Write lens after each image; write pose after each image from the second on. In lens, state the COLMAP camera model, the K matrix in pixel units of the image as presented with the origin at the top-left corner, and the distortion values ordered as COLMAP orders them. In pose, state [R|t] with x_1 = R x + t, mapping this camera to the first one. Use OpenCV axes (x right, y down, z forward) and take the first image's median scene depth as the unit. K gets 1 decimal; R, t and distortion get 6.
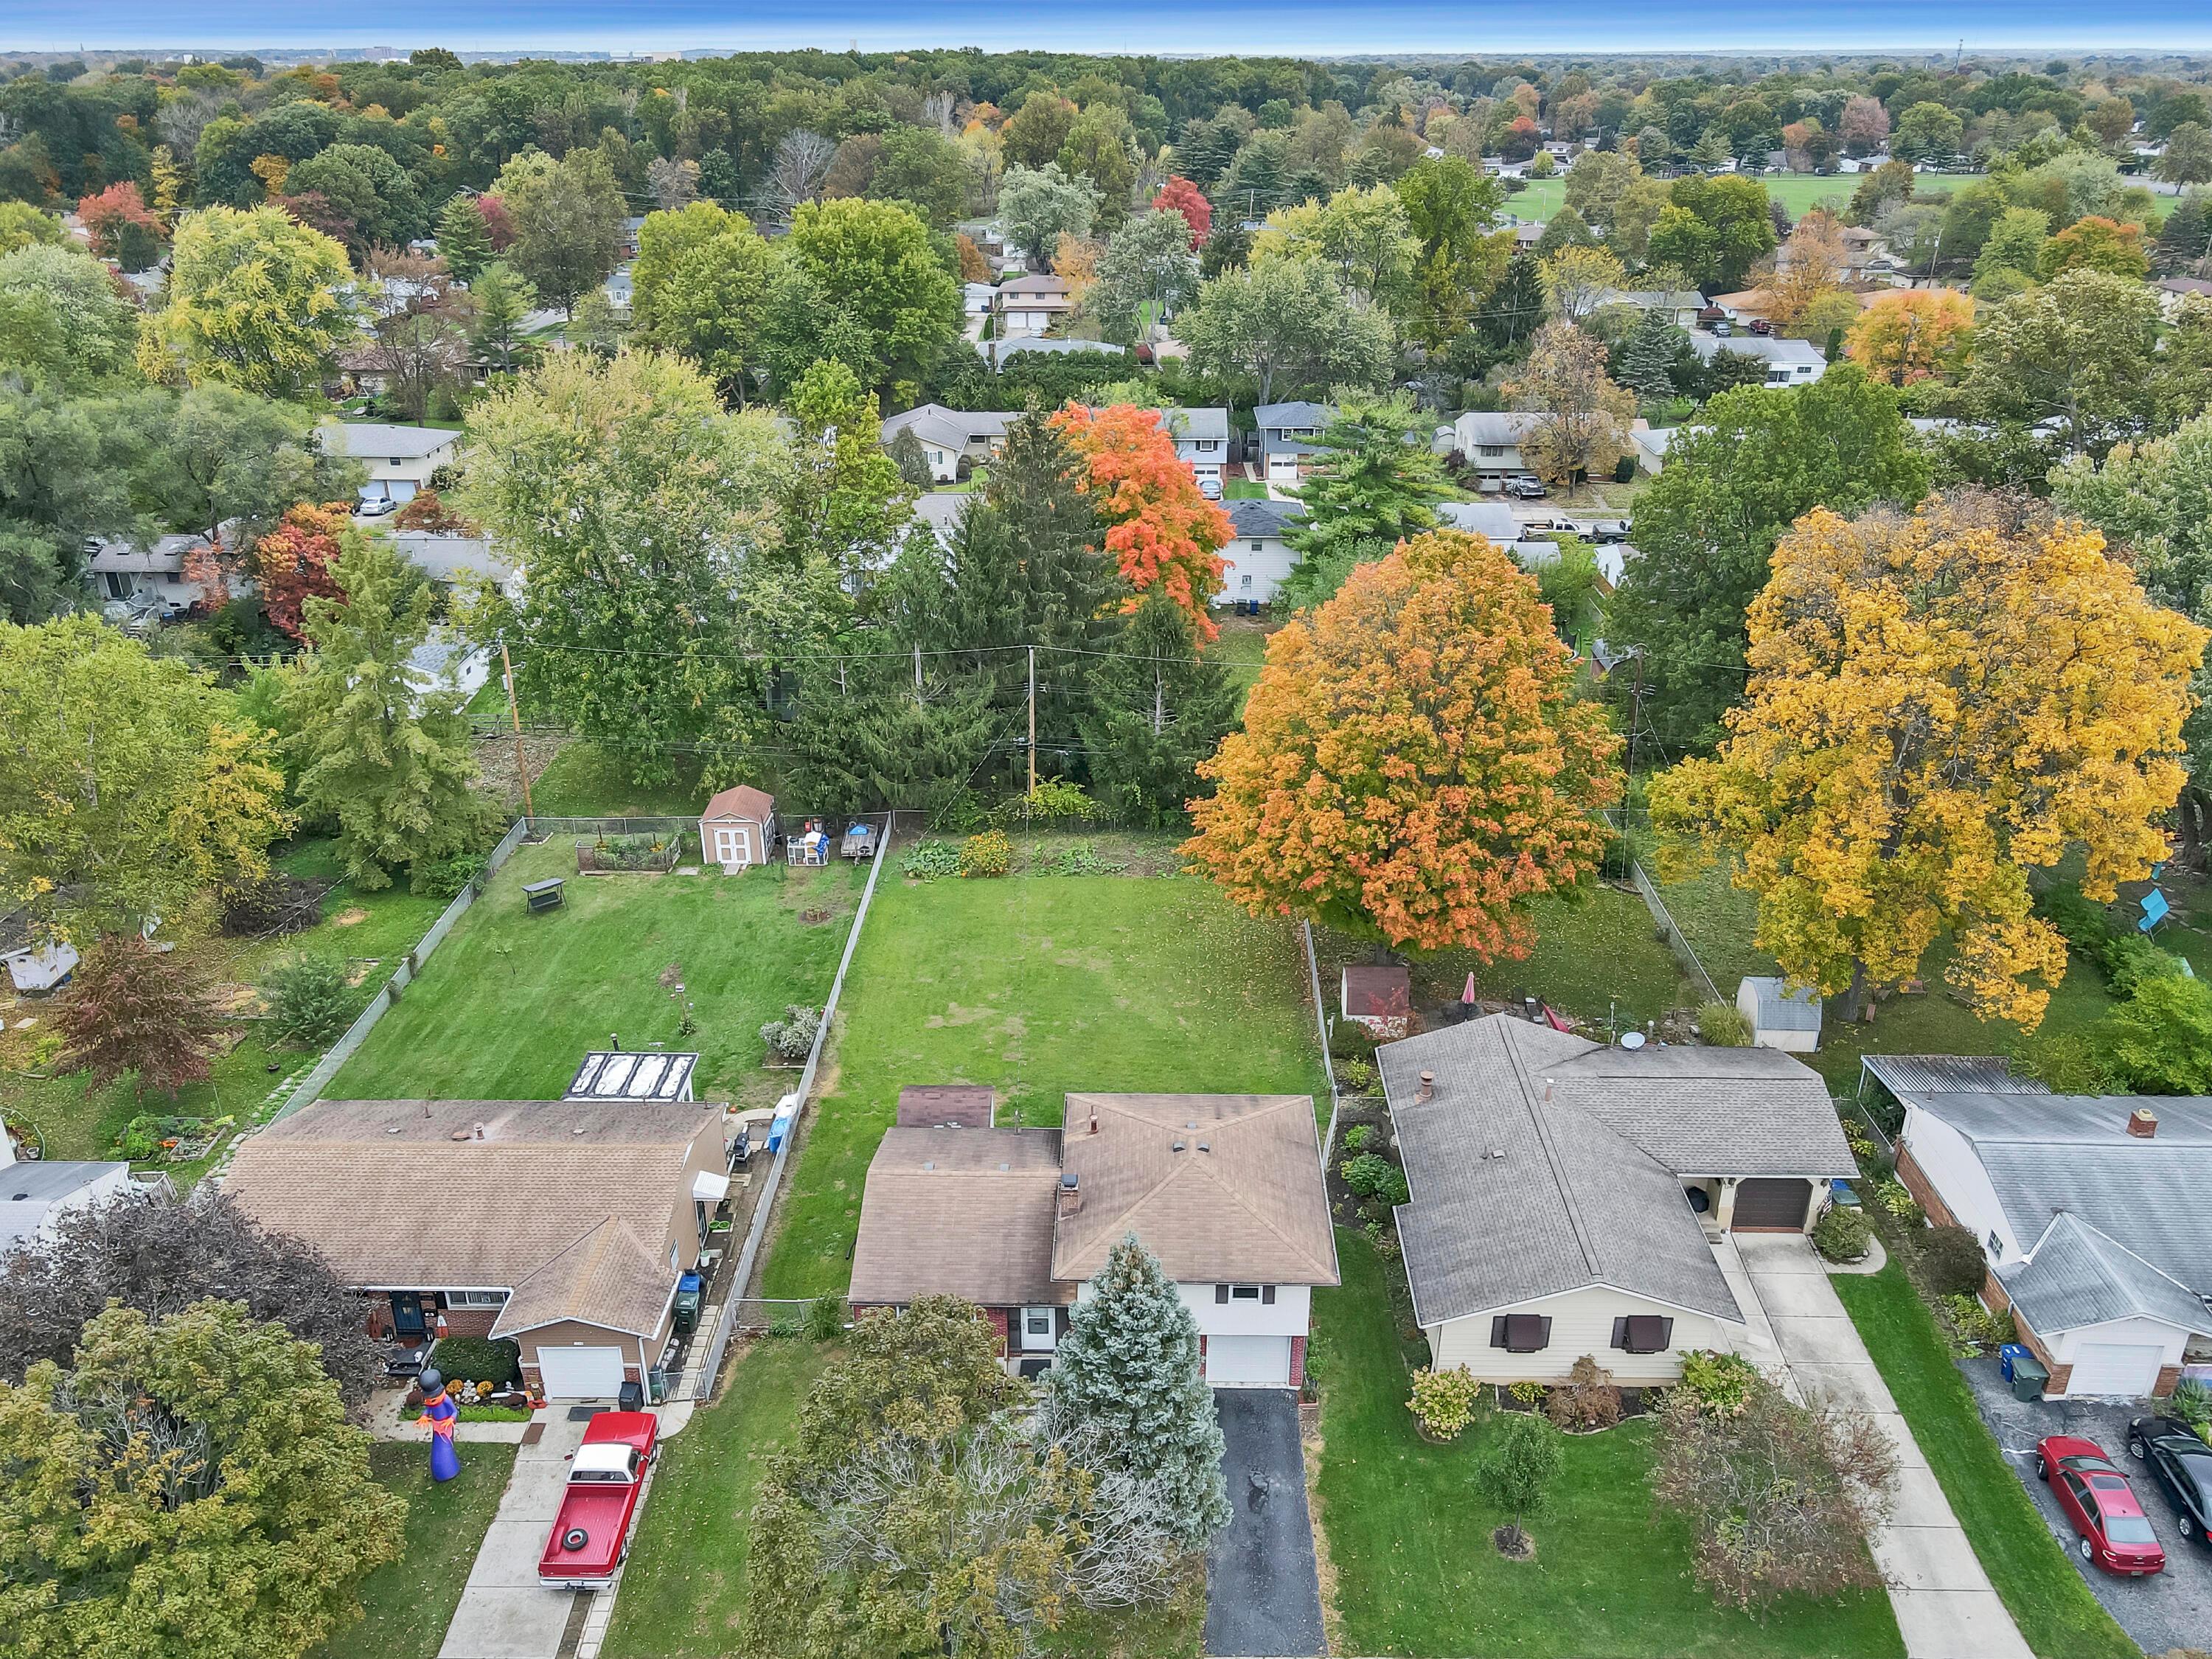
lens RADIAL K [[1629.0, 0, 1107.6], [0, 1629.0, 813.2], [0, 0, 1]] dist [-0.016686, 0.074219]
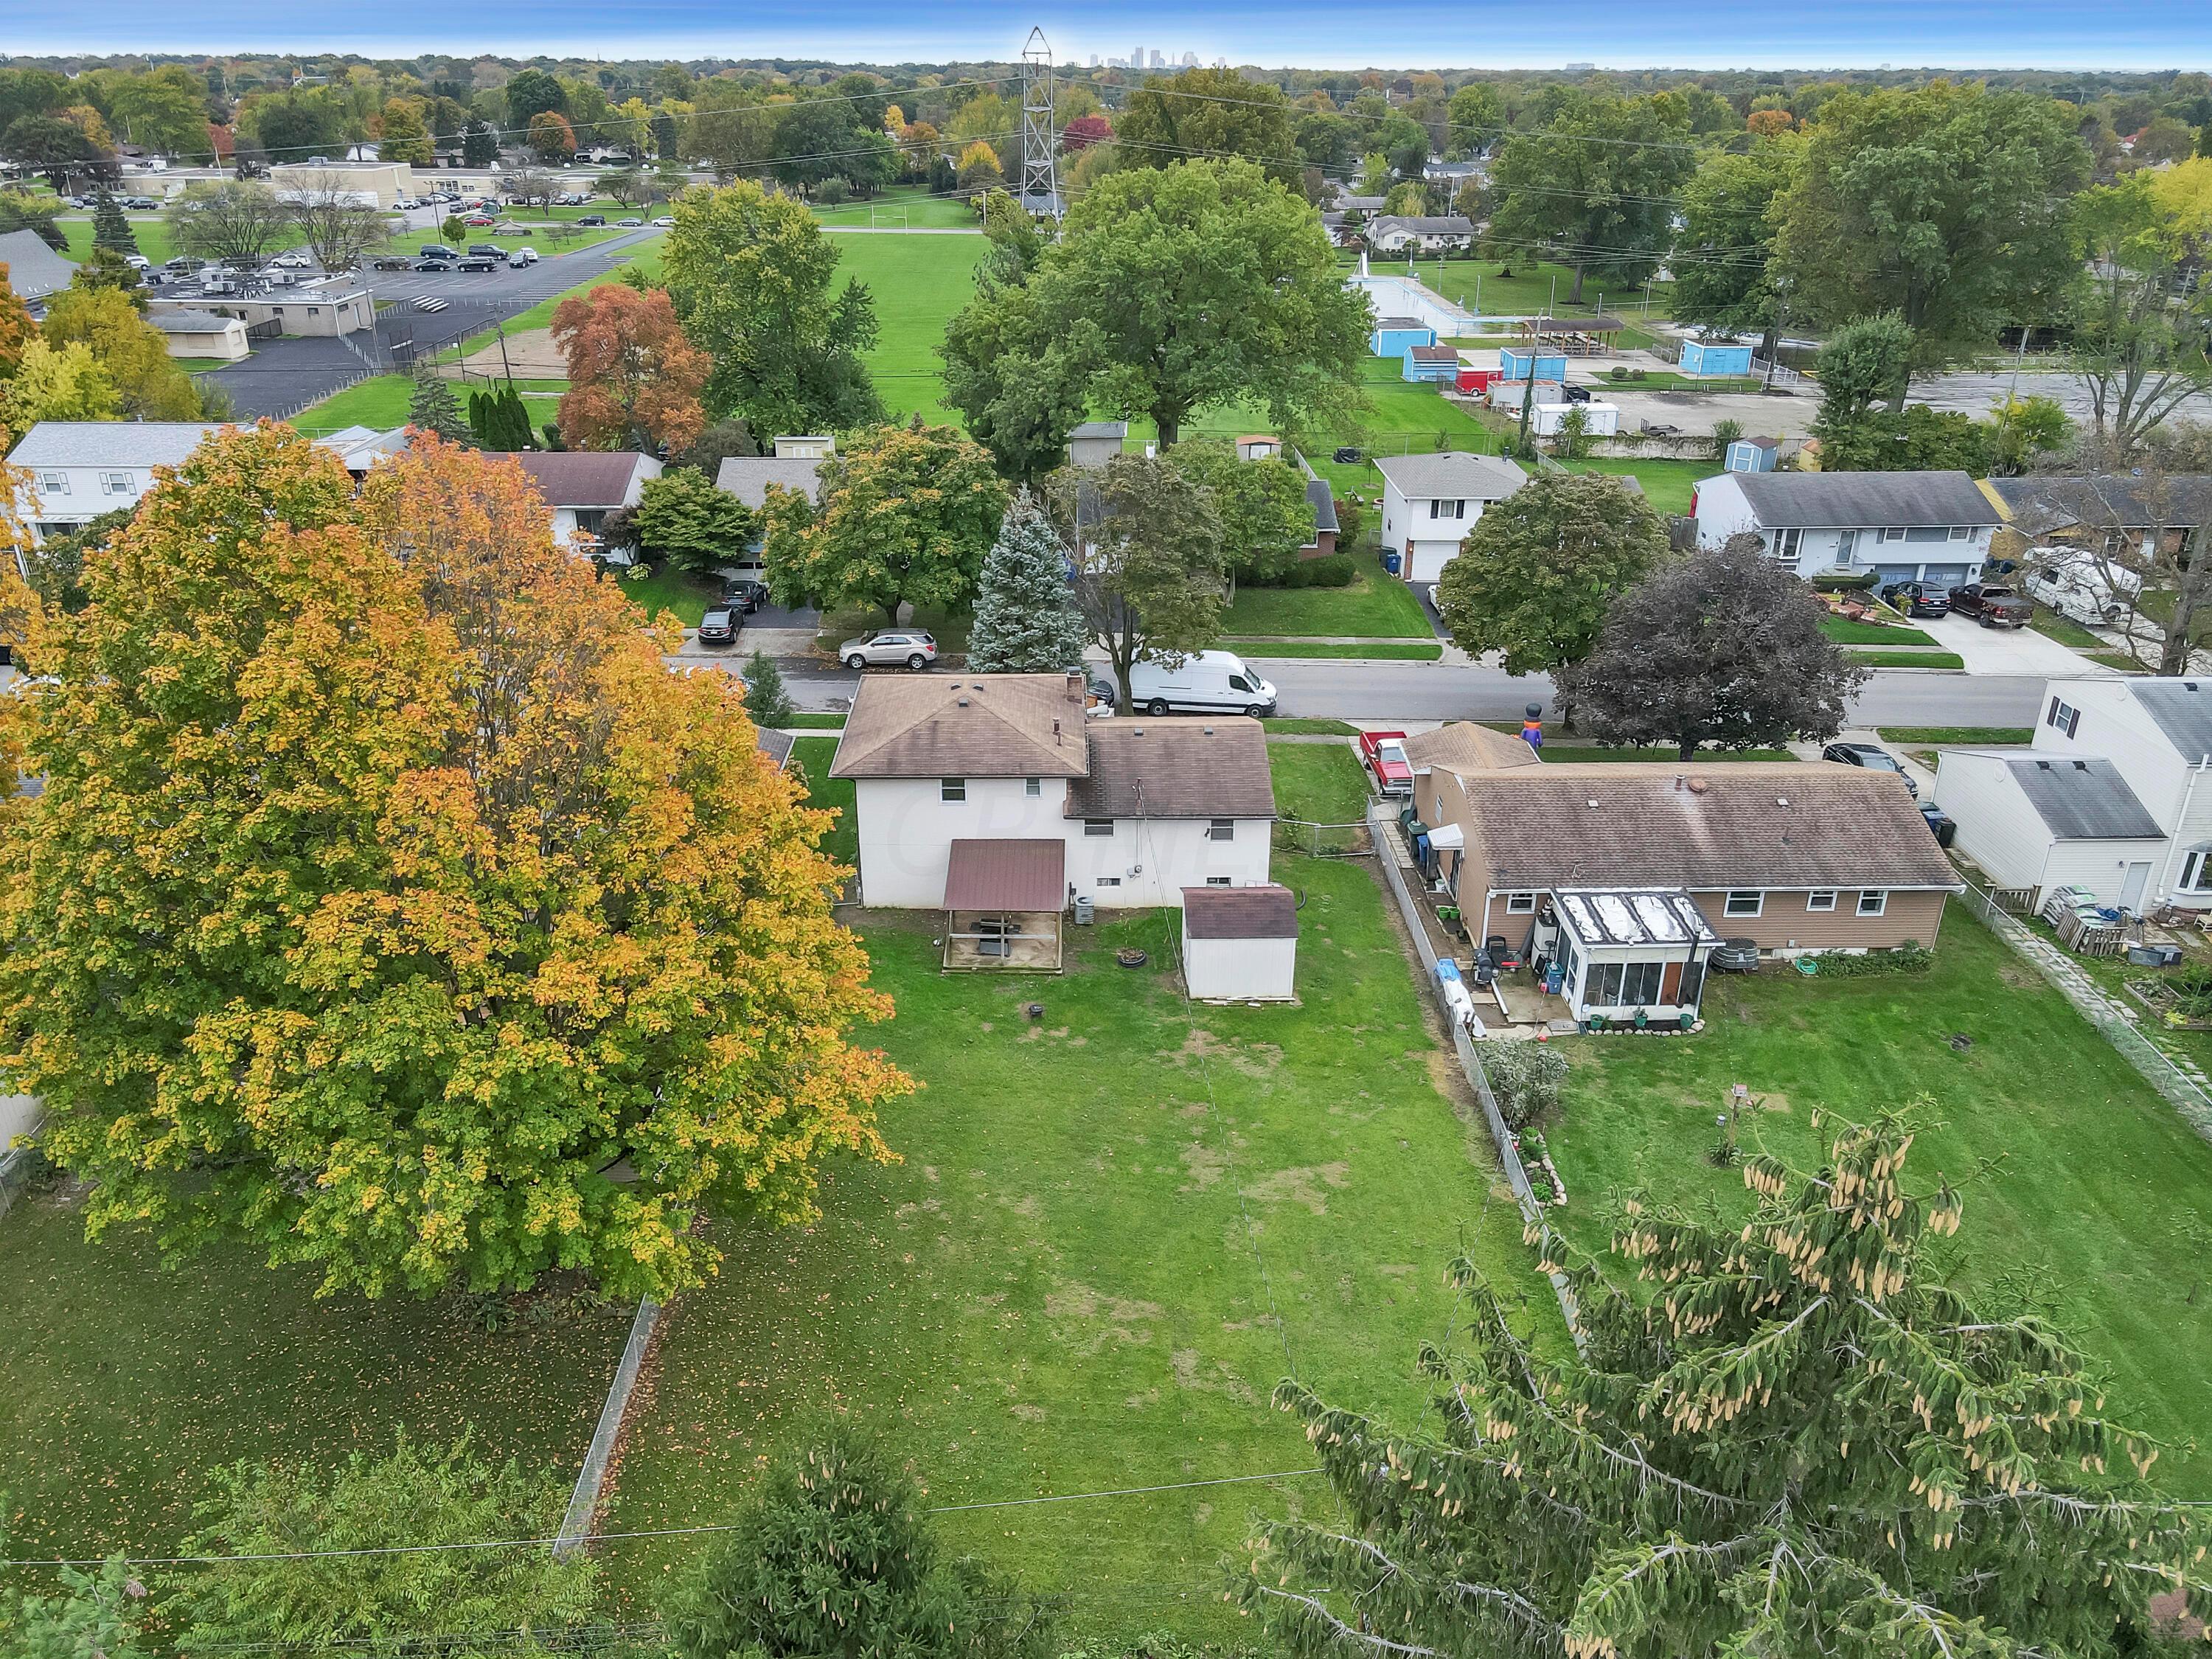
lens RADIAL K [[1629.0, 0, 1107.6], [0, 1629.0, 813.2], [0, 0, 1]] dist [-0.016686, 0.074219]
pose [[-0.999089, 0.018499, -0.038446, -0.000248], [-0.017054, 0.652828, 0.757314, -0.486318], [0.039108, 0.757280, -0.651918, 1.497292]]
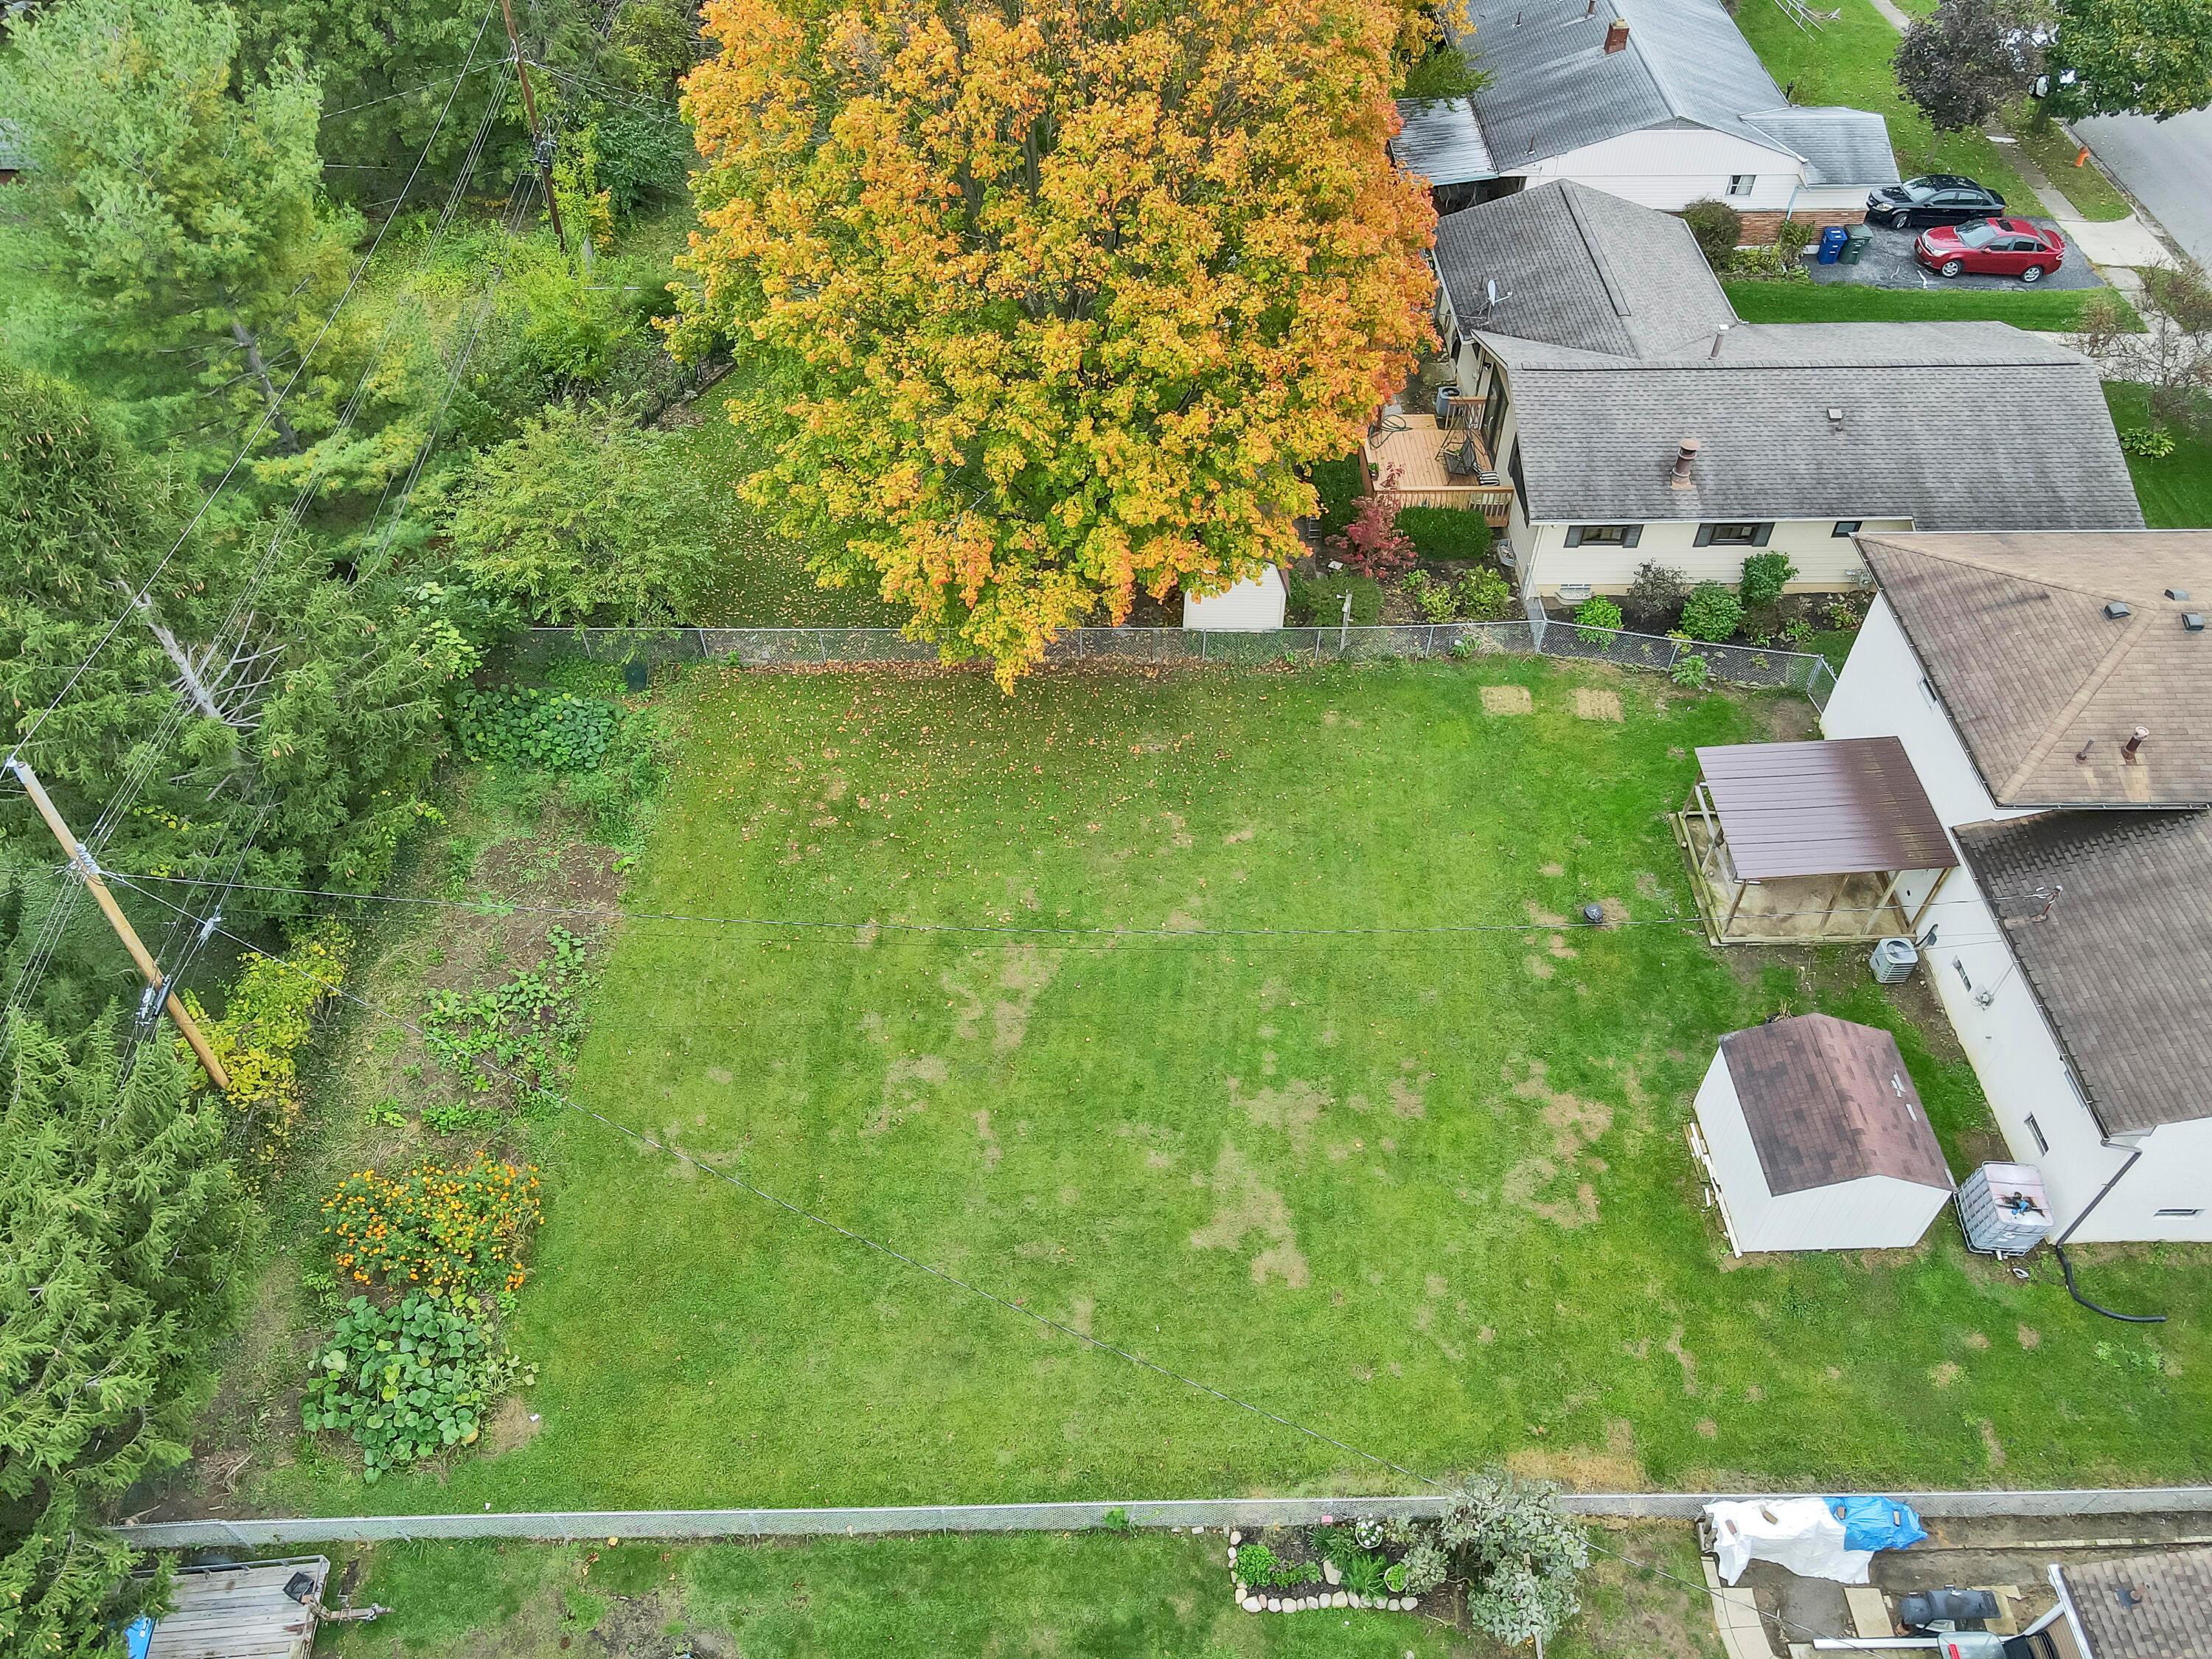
lens RADIAL K [[1629.0, 0, 1107.6], [0, 1629.0, 813.2], [0, 0, 1]] dist [-0.016686, 0.074219]
pose [[-0.033377, -0.728893, 0.683813, -0.359025], [0.412989, 0.612991, 0.673560, -0.292153], [-0.910124, 0.304889, 0.280565, 1.026703]]
